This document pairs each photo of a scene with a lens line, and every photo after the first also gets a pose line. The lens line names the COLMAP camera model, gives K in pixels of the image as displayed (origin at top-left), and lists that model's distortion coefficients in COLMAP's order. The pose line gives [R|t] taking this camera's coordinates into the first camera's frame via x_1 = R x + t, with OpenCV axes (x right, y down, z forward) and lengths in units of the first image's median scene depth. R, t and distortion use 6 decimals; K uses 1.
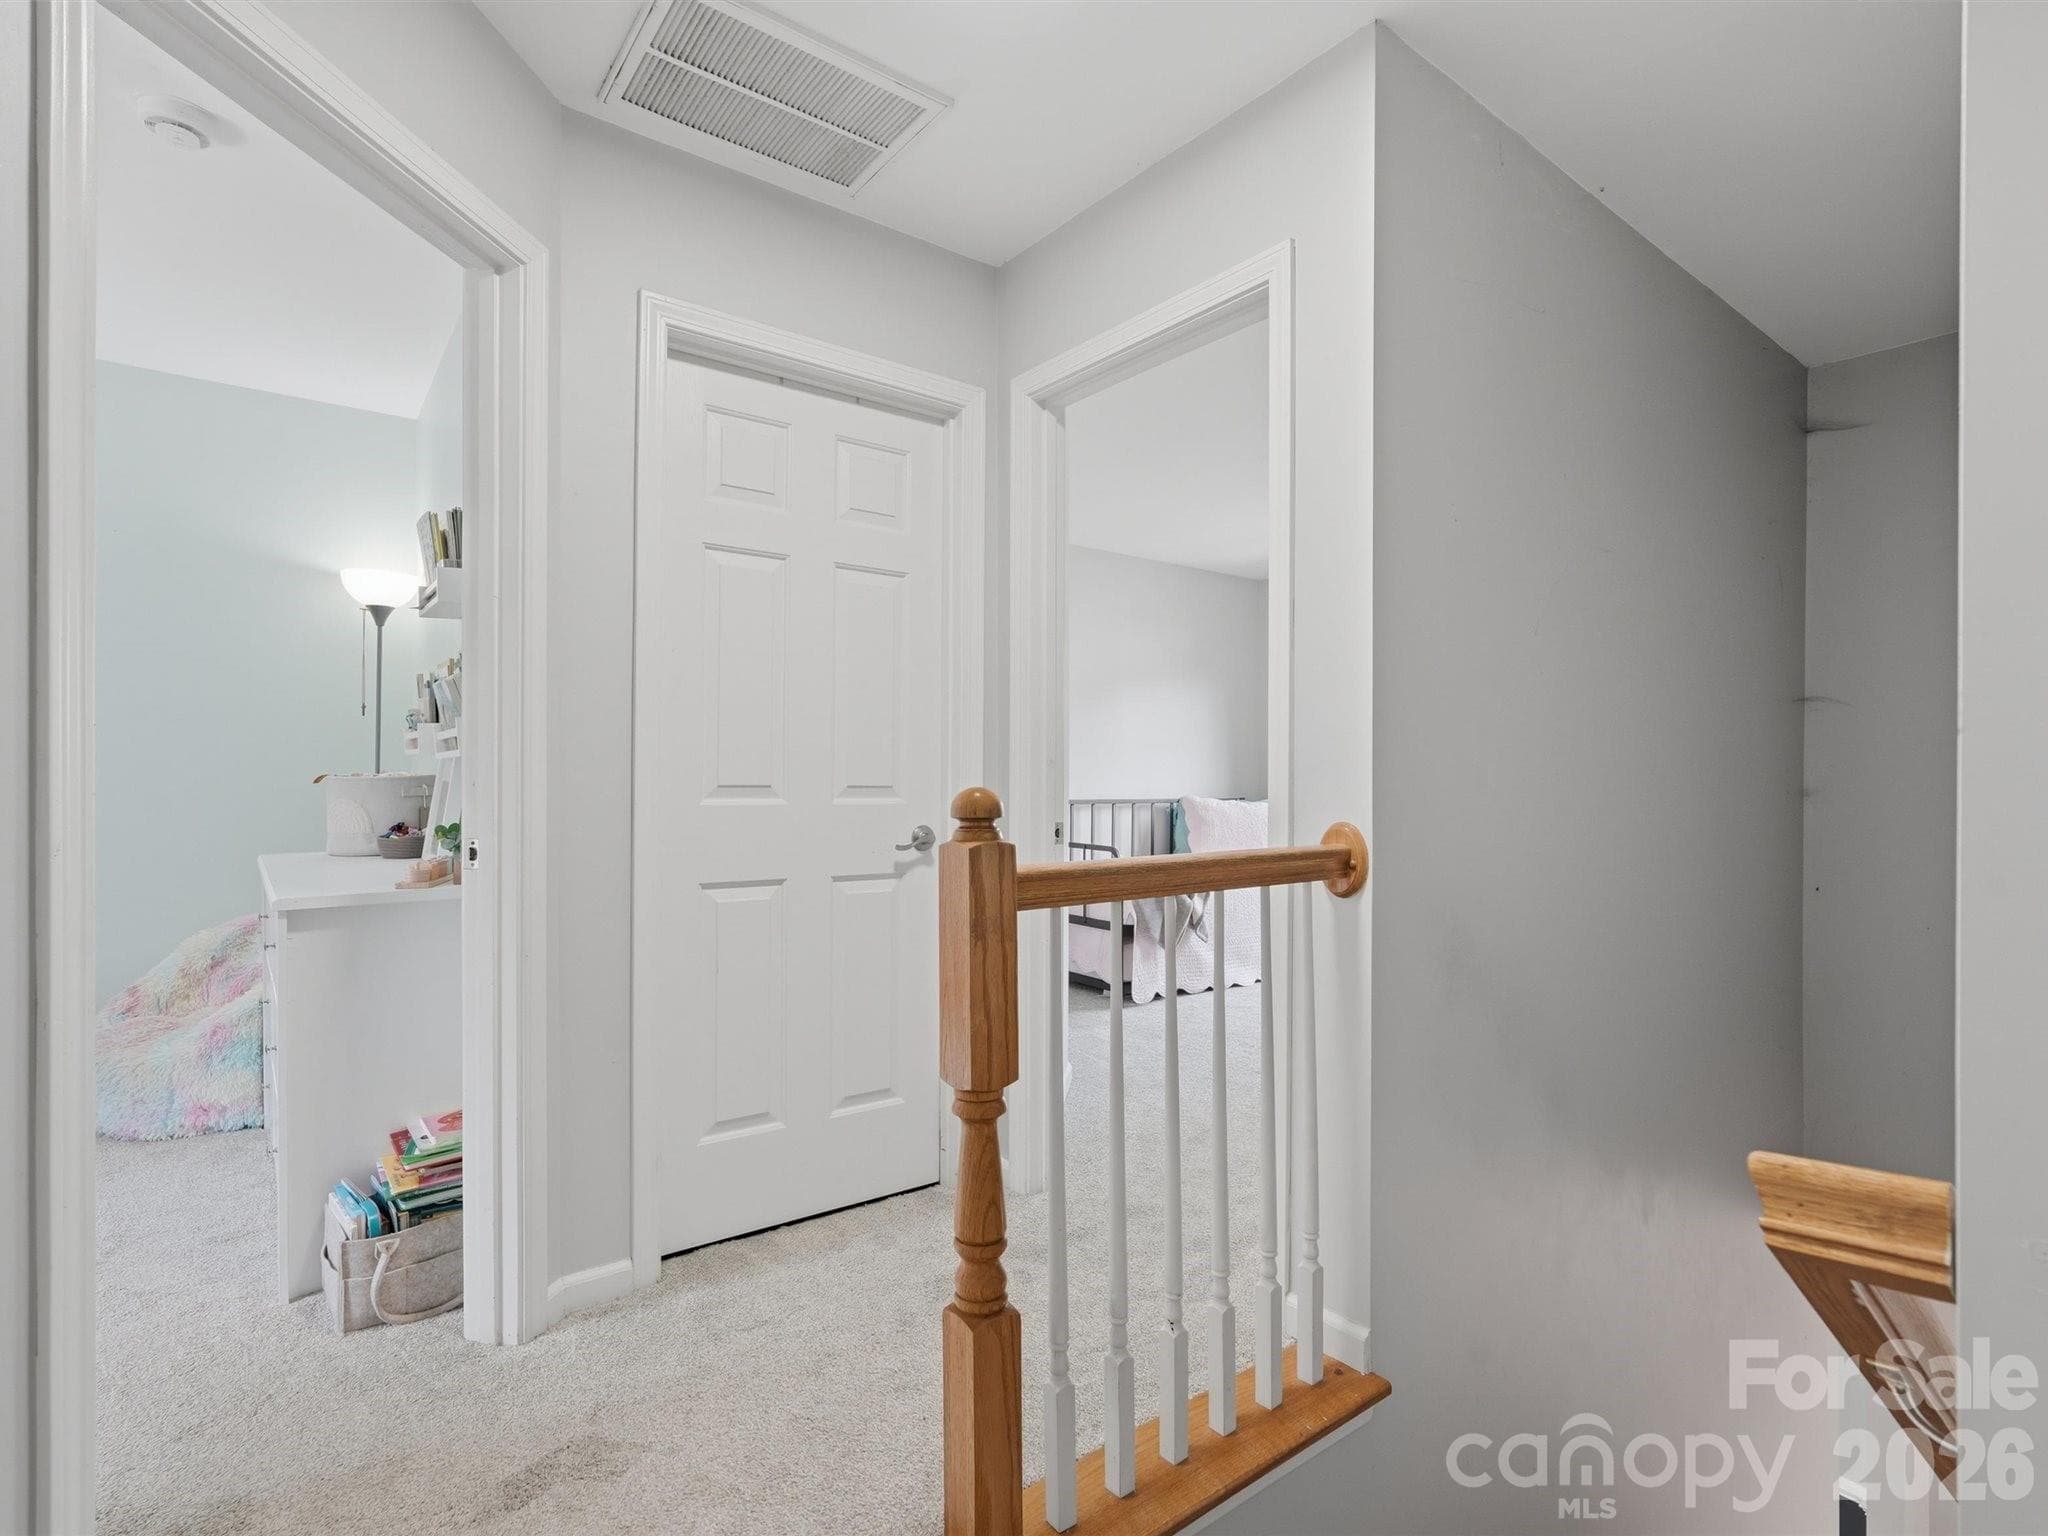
lens RADIAL K [[1026.6, 0, 1019.9], [0, 1026.6, 766.2], [0, 0, 1]] dist [-0.005302, 0.001115]
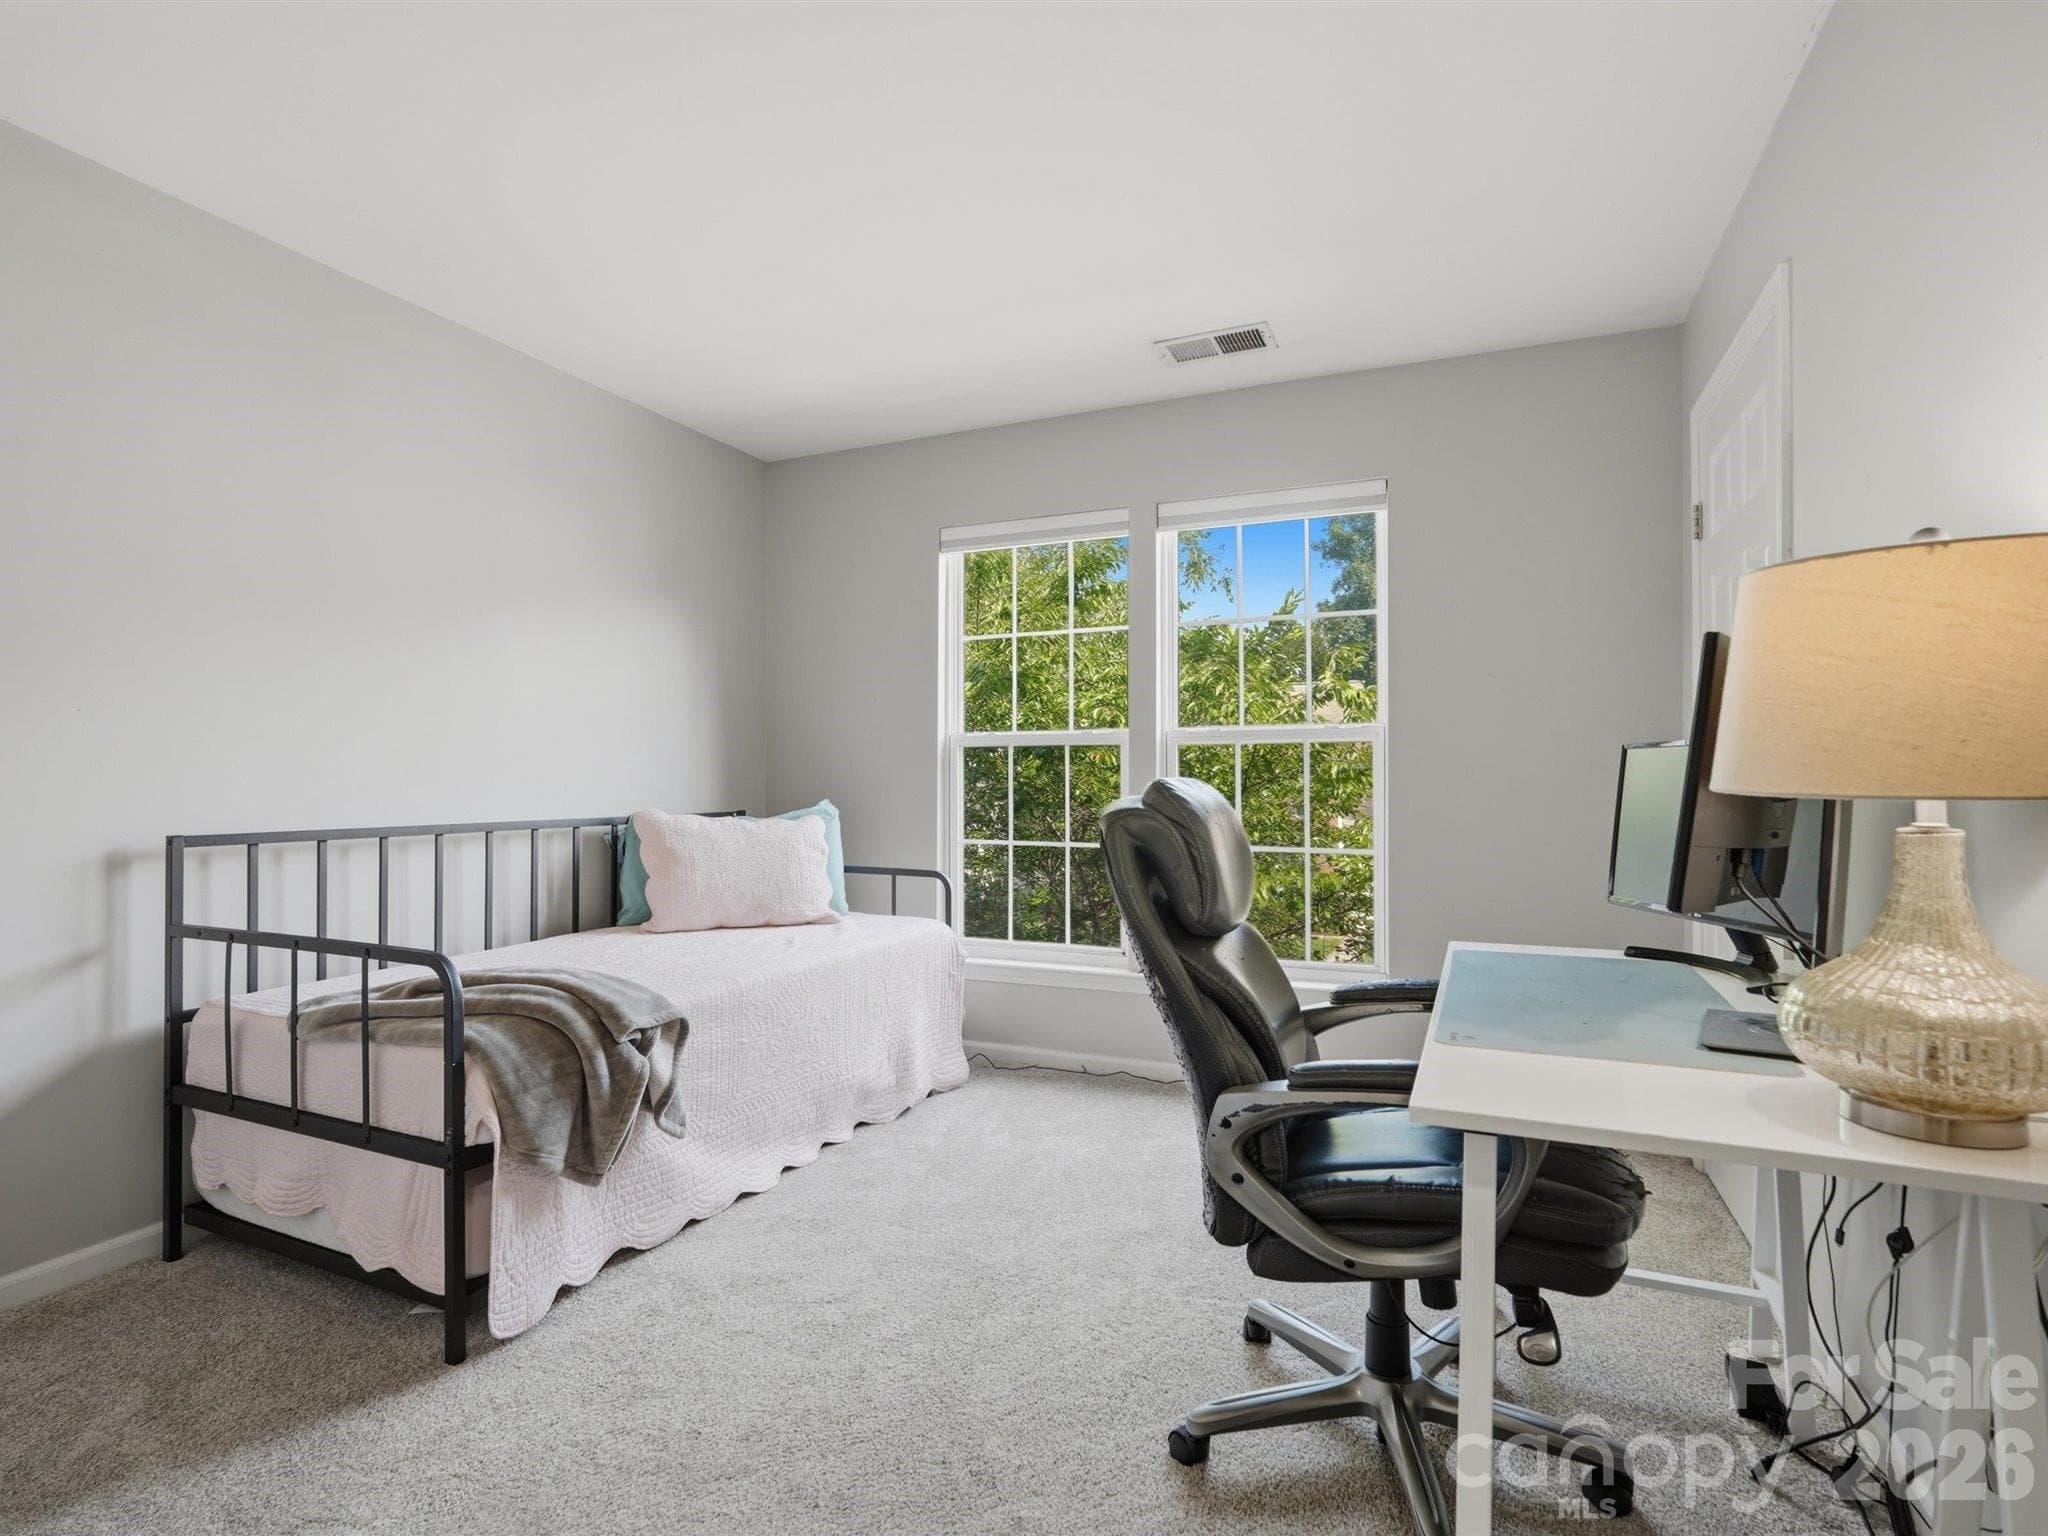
lens RADIAL K [[1026.6, 0, 1011.1], [0, 1026.6, 778.1], [0, 0, 1]] dist [-0.005302, 0.001115]
pose [[0.881457, -0.009712, 0.472165, 0.081371], [0.011879, 0.999928, -0.001608, 0.015015], [-0.472116, 0.007027, 0.881509, 0.446837]]
